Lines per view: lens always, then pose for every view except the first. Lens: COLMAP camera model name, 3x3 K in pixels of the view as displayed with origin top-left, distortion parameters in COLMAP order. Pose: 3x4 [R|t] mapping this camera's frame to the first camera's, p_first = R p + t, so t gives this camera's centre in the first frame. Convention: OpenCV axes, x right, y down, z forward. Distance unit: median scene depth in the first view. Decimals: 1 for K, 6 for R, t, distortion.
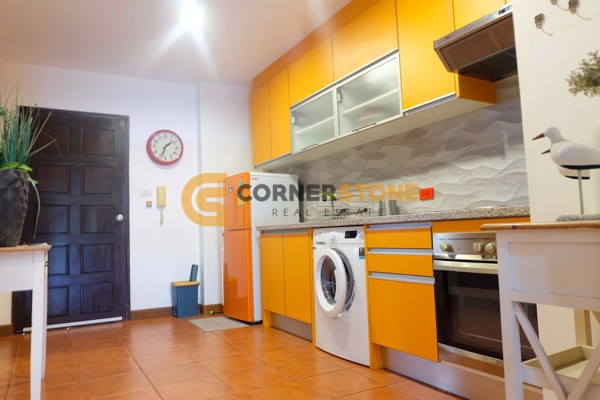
lens RADIAL K [[429.2, 0, 305.8], [0, 429.2, 202.0], [0, 0, 1]] dist [-0.052772, 0.039204]
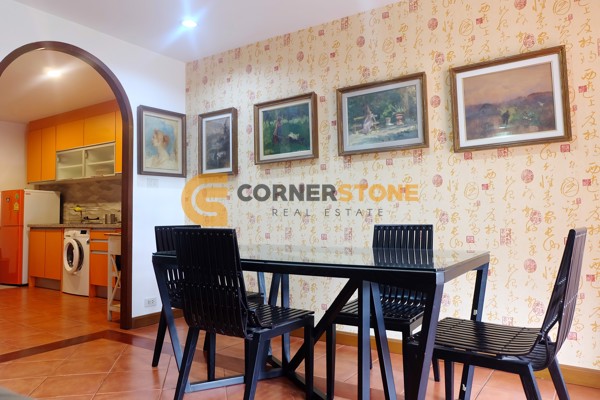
lens RADIAL K [[429.2, 0, 332.5], [0, 429.2, 192.7], [0, 0, 1]] dist [-0.052772, 0.039204]
pose [[0.872588, 0.047360, 0.486156, 0.128418], [-0.050890, 0.998687, -0.005948, -0.132854], [-0.485799, -0.019550, 0.873852, -1.101866]]
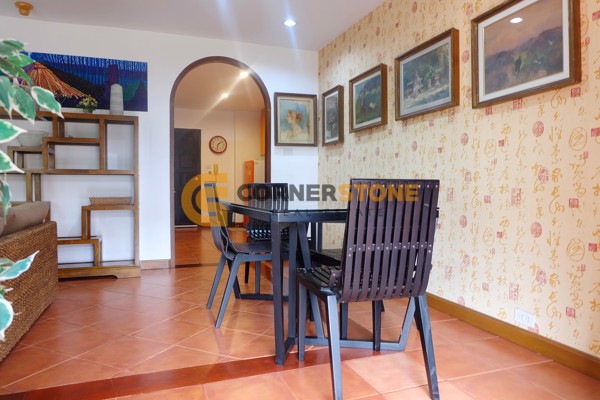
lens RADIAL K [[429.2, 0, 305.0], [0, 429.2, 198.5], [0, 0, 1]] dist [-0.052772, 0.039204]
pose [[0.985835, 0.044486, -0.161708, 0.596496], [-0.028177, 0.994407, 0.101789, -0.133143], [0.165331, -0.095791, 0.981575, -1.357709]]
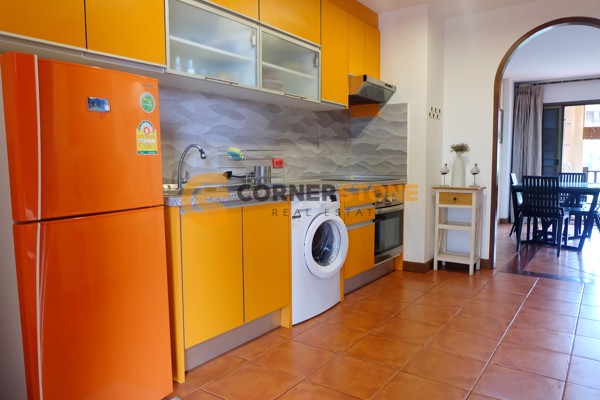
lens RADIAL K [[429.2, 0, 299.3], [0, 429.2, 195.1], [0, 0, 1]] dist [-0.052772, 0.039204]
pose [[-0.408789, -0.036563, 0.911896, -0.810611], [-0.048516, 0.998655, 0.018293, 0.043819], [-0.911338, -0.036764, -0.410013, 1.391440]]
